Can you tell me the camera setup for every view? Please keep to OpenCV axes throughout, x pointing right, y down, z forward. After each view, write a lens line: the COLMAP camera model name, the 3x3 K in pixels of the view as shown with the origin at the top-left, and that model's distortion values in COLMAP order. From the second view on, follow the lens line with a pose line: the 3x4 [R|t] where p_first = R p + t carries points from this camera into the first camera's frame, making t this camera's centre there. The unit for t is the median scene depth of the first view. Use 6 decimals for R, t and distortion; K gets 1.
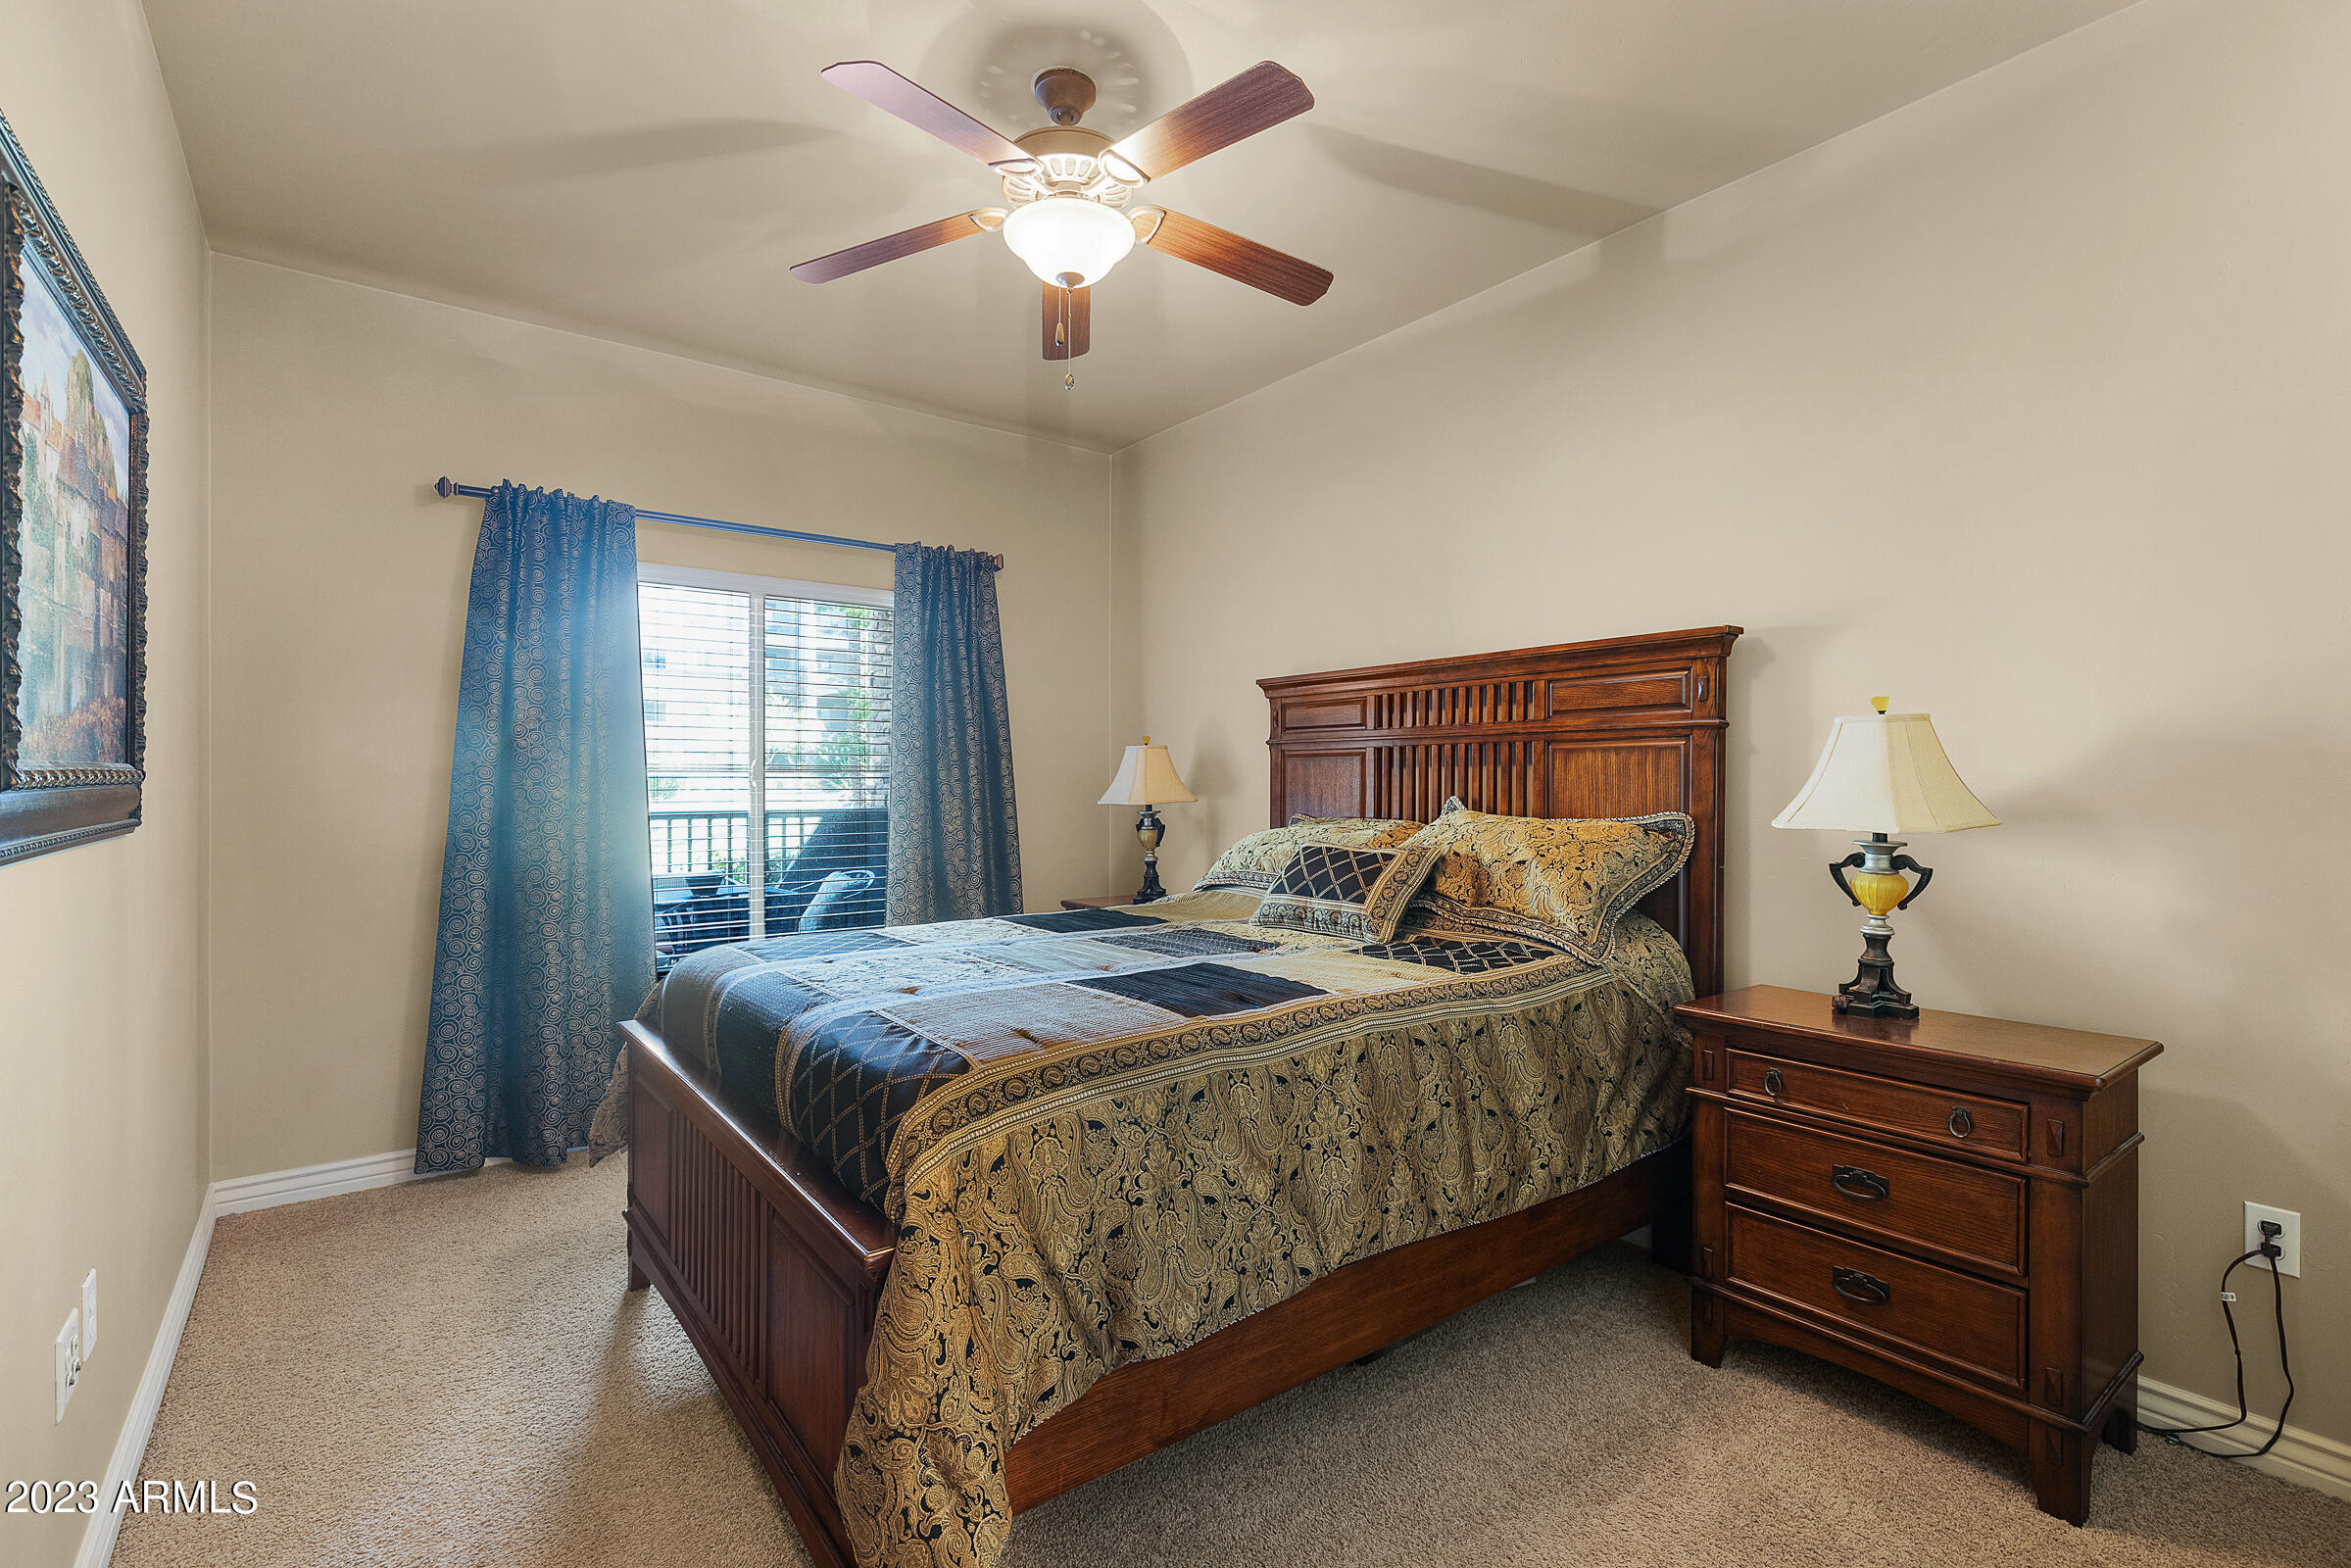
lens RADIAL K [[1078.4, 0, 1175.5], [0, 1078.4, 784.0], [0, 0, 1]] dist [-0.000161, -0.000717]
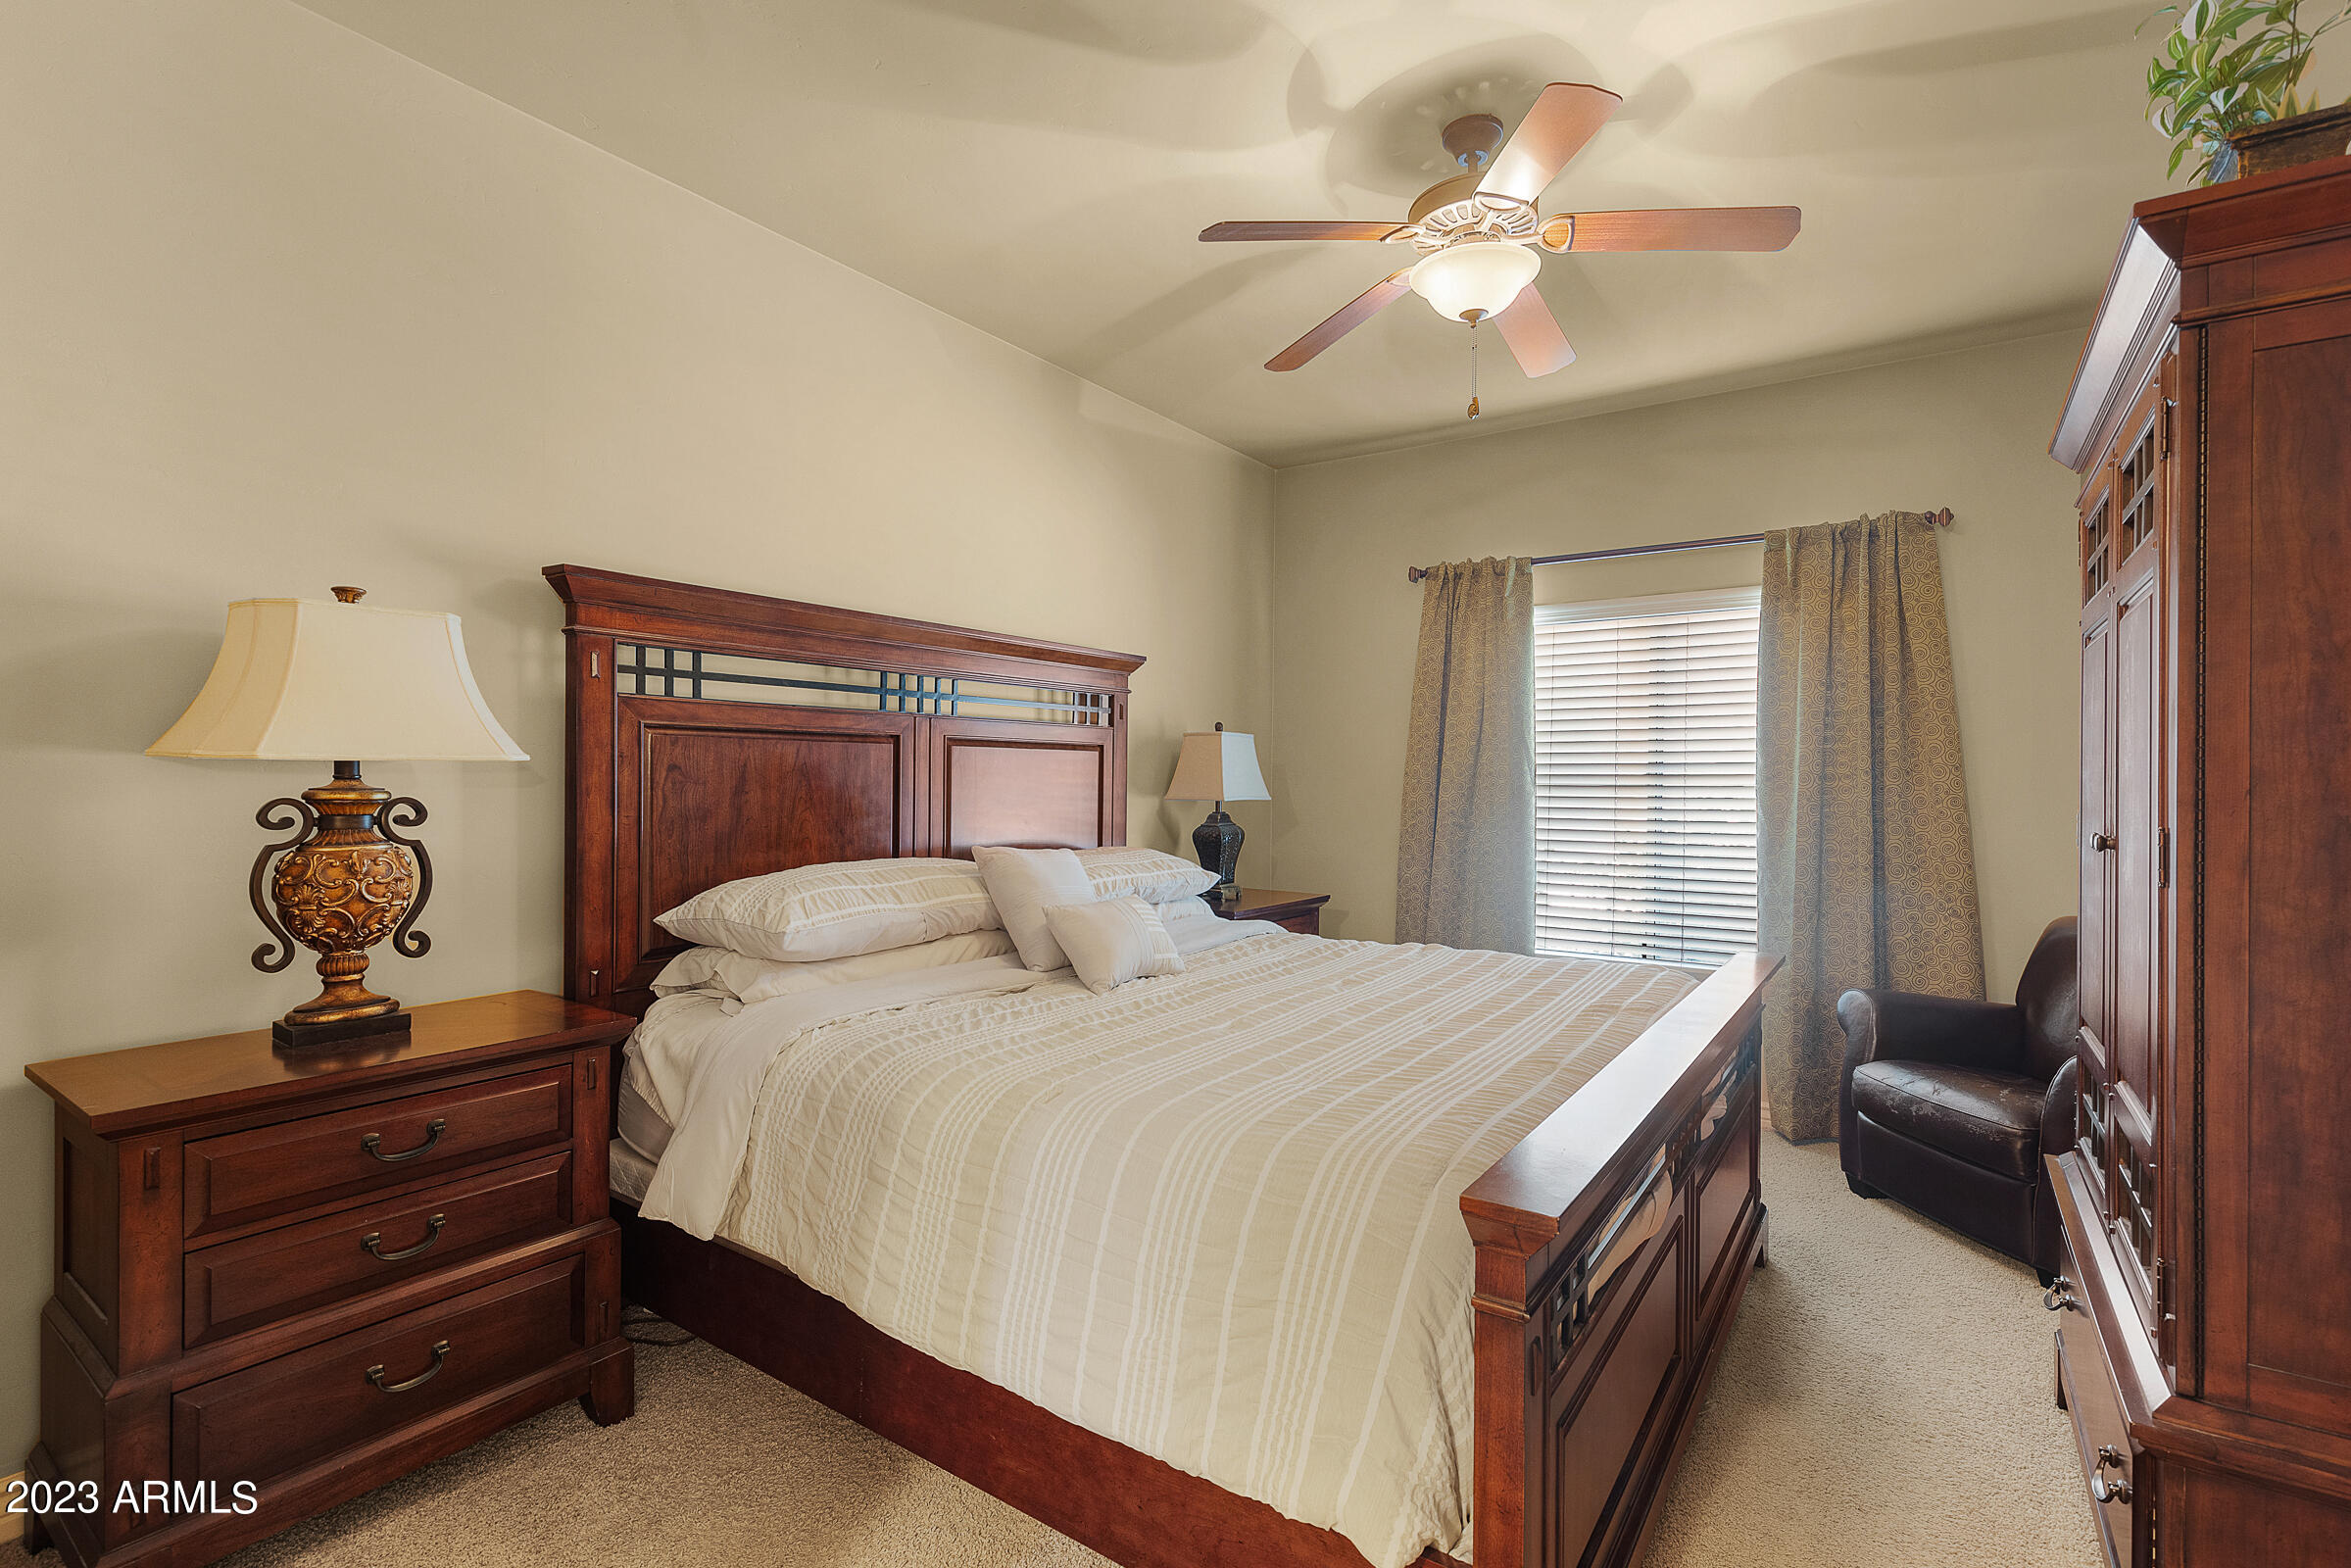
lens RADIAL K [[1078.4, 0, 1175.5], [0, 1078.4, 784.0], [0, 0, 1]] dist [-0.000161, -0.000717]
pose [[0.319597, 0.000890, -0.947553, 0.523493], [-0.020337, 0.999776, -0.005921, 0.010780], [0.947335, 0.021163, 0.319544, 0.255902]]
